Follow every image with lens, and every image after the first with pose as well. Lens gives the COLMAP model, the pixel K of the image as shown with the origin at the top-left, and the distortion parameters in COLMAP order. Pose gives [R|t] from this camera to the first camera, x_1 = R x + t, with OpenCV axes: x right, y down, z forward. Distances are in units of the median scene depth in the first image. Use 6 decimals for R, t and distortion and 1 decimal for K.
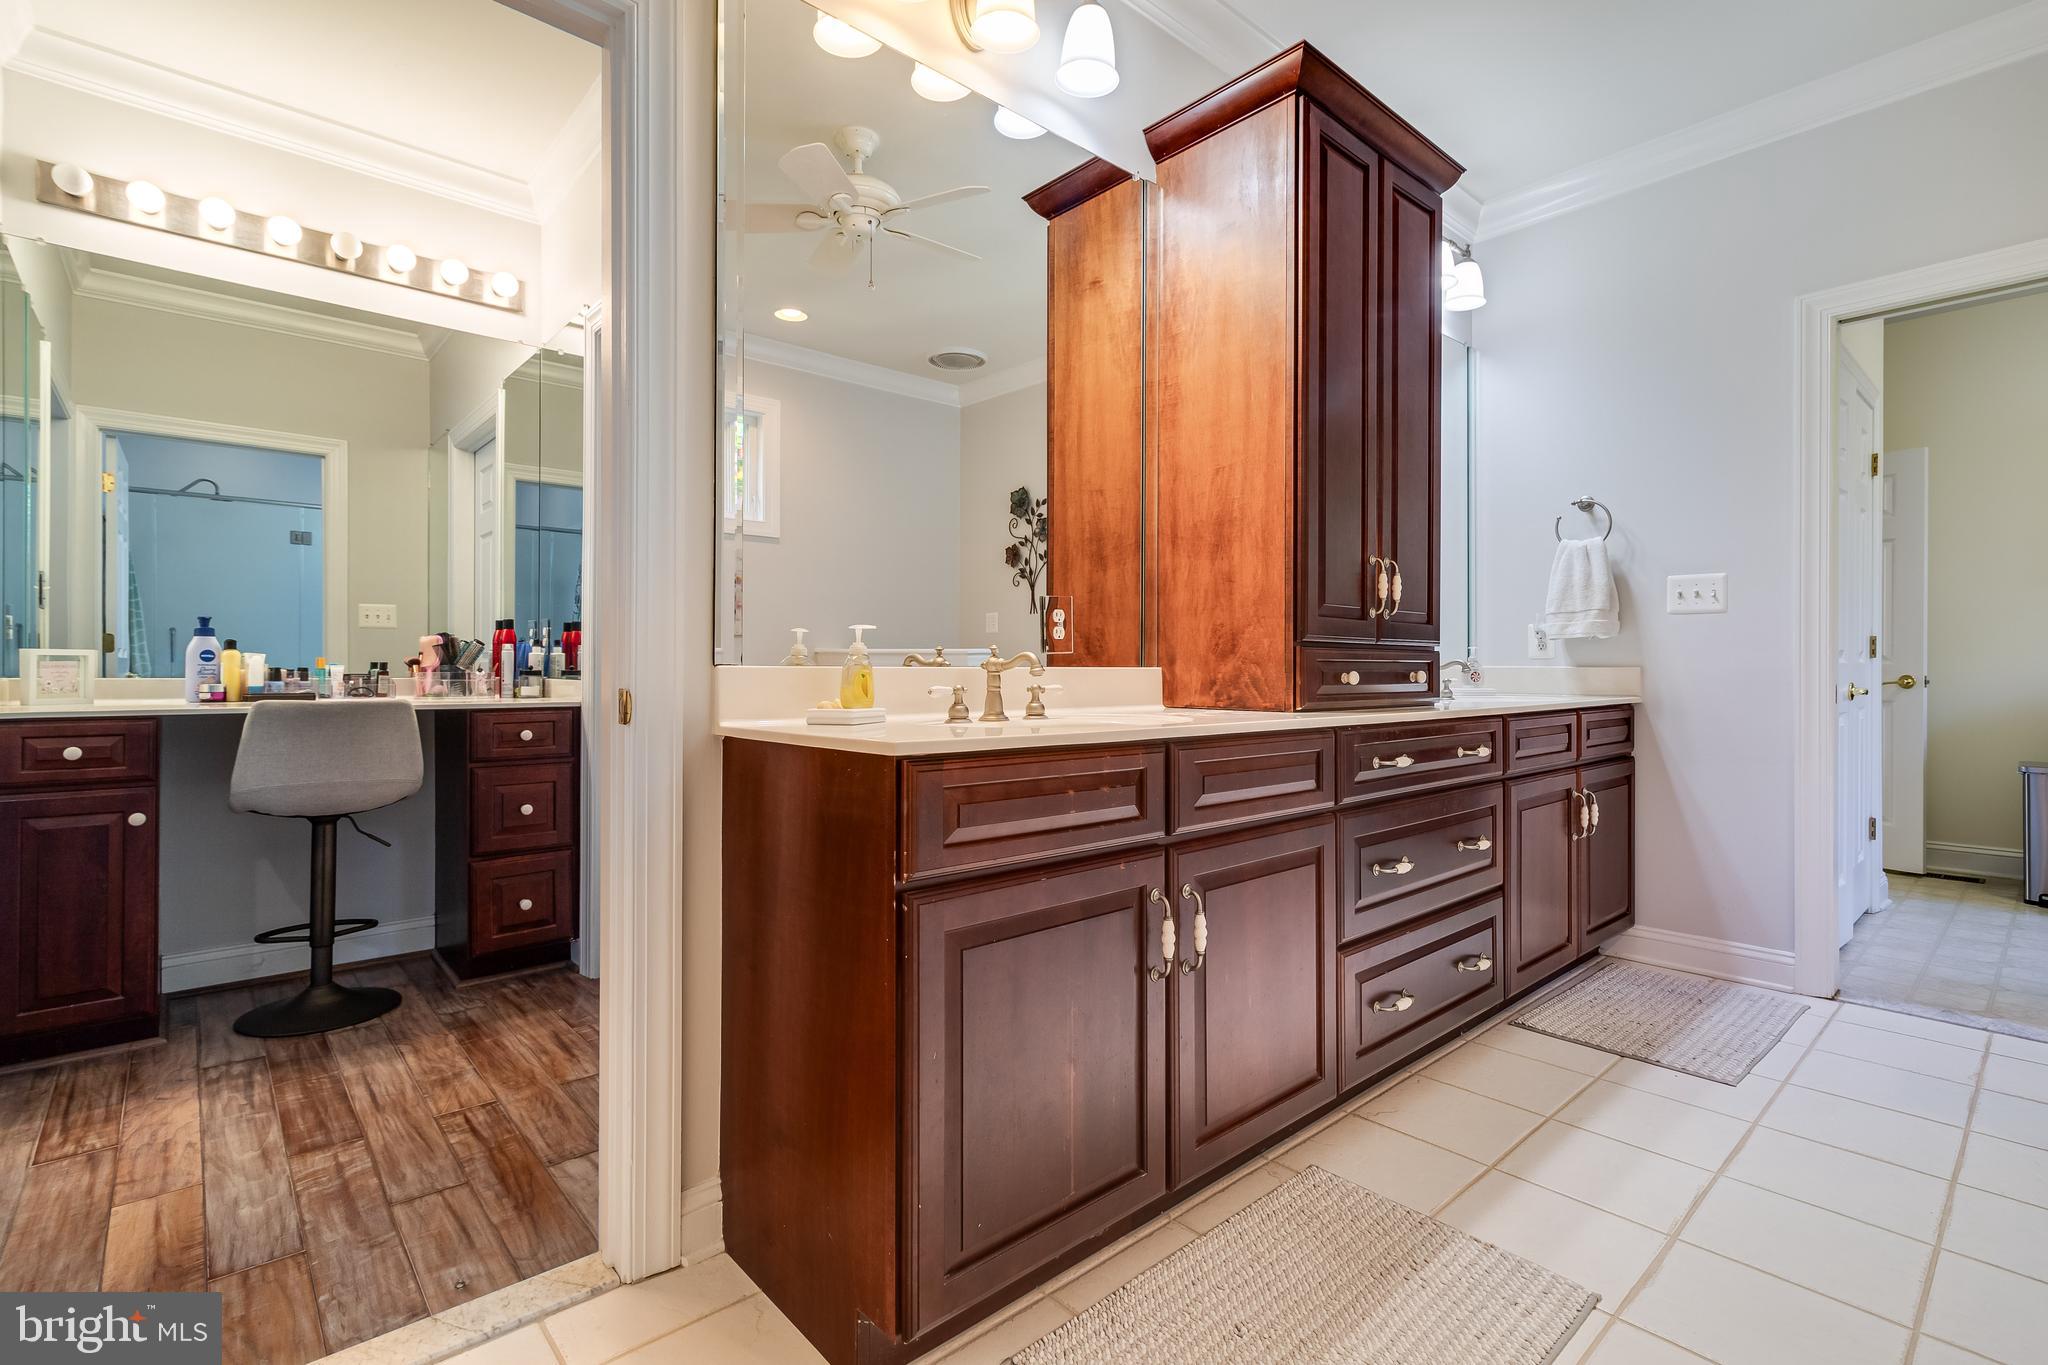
lens RADIAL K [[935.5, 0, 1029.4], [0, 935.5, 672.2], [0, 0, 1]] dist [0.001033, 0.001732]
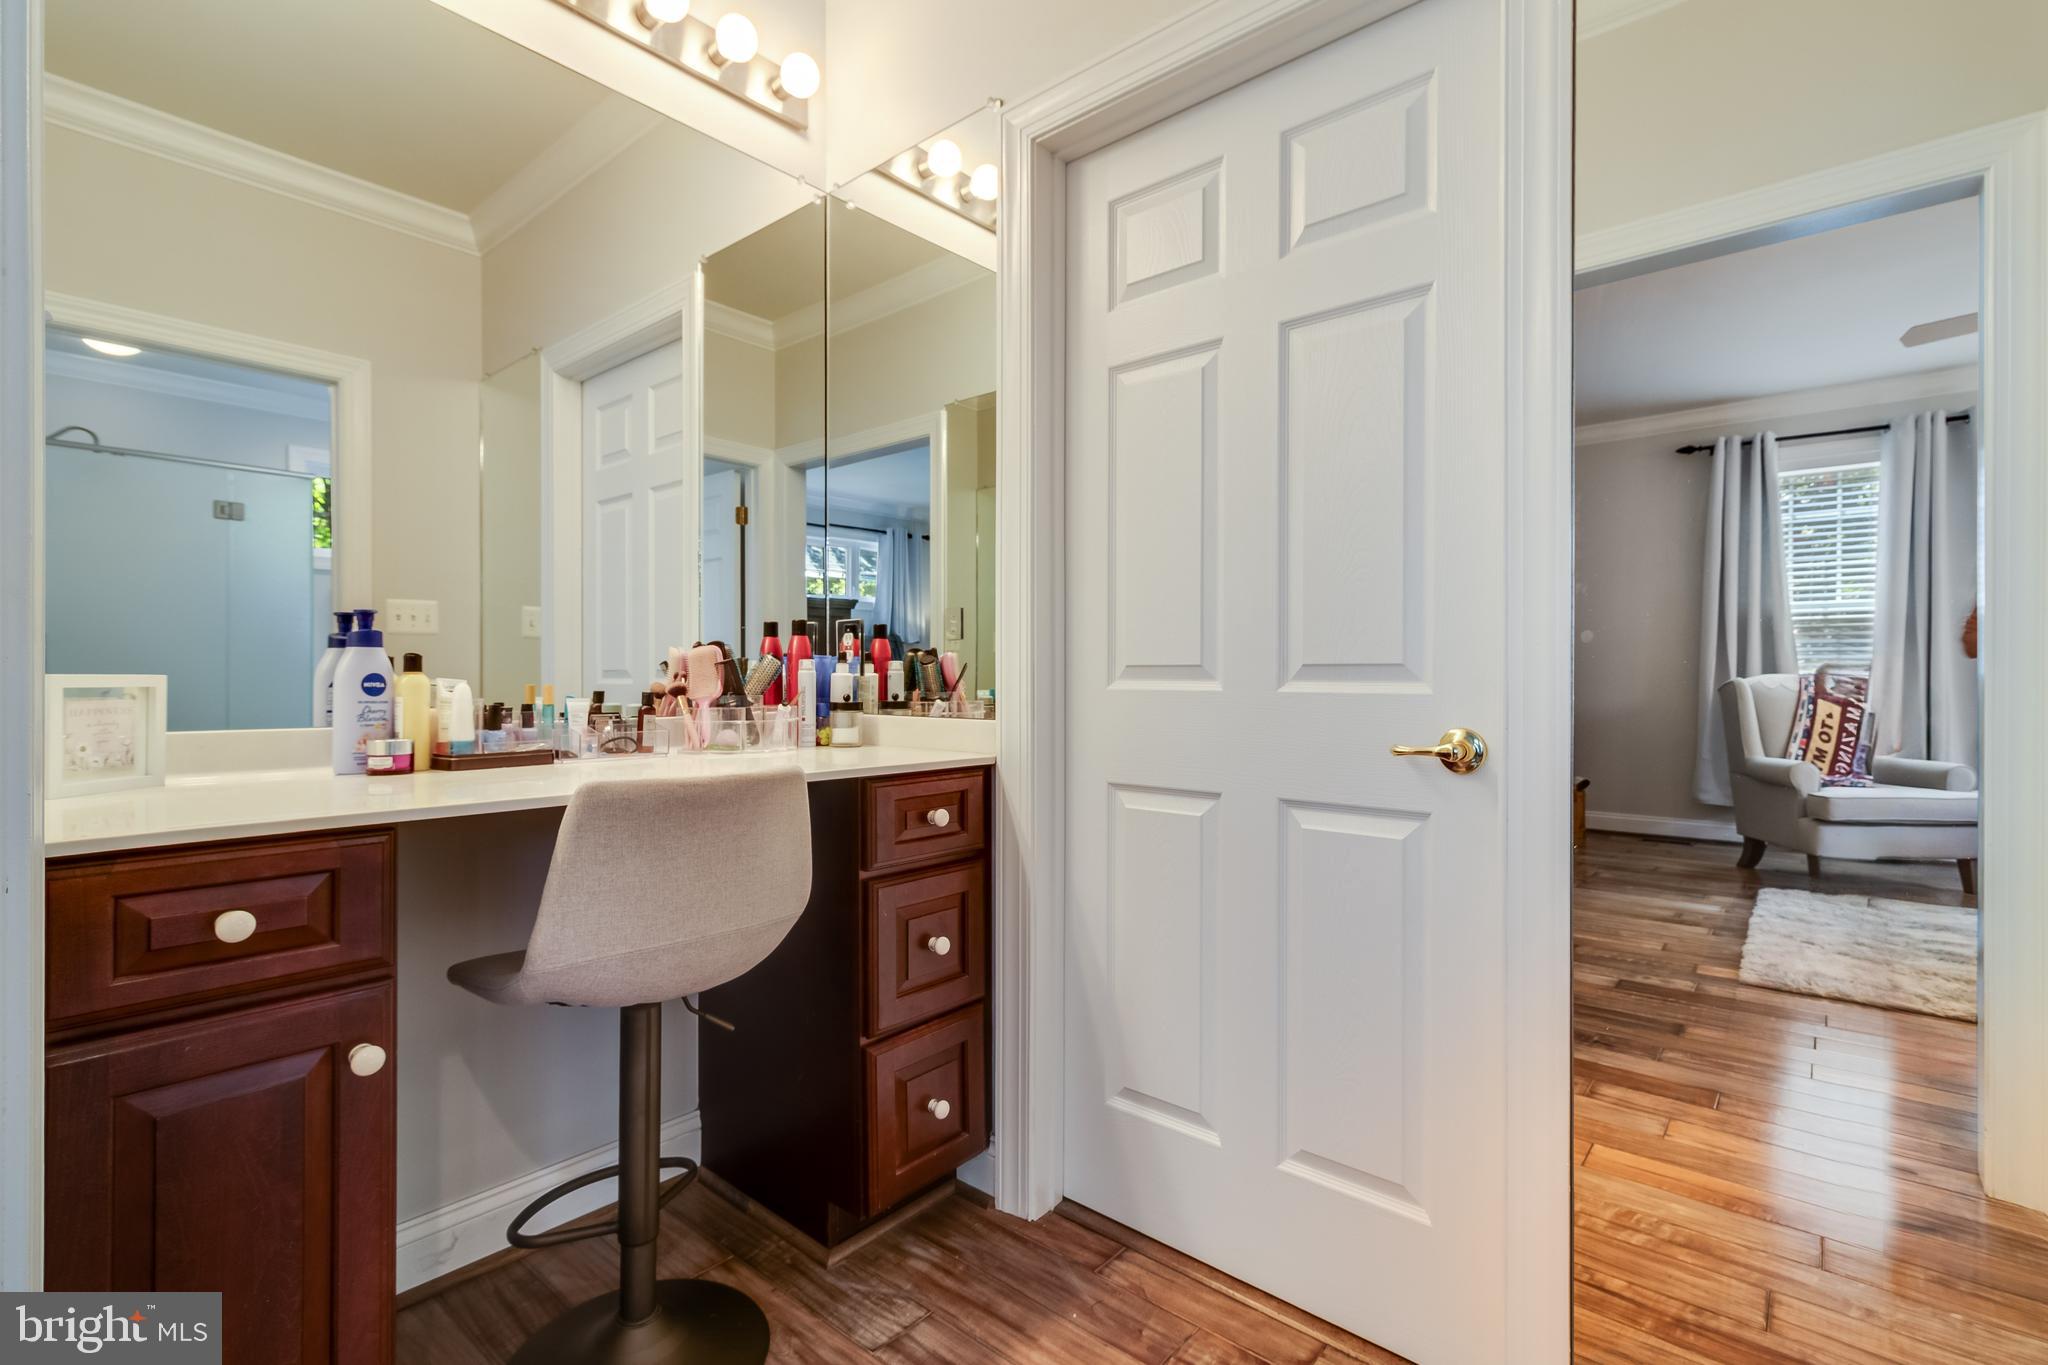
lens RADIAL K [[935.5, 0, 1021.9], [0, 935.5, 683.2], [0, 0, 1]] dist [0.001033, 0.001732]
pose [[0.990863, -0.002513, 0.134850, -0.577626], [0.002476, 0.999997, 0.000446, -0.017336], [-0.134851, -0.000108, 0.990866, 0.425634]]
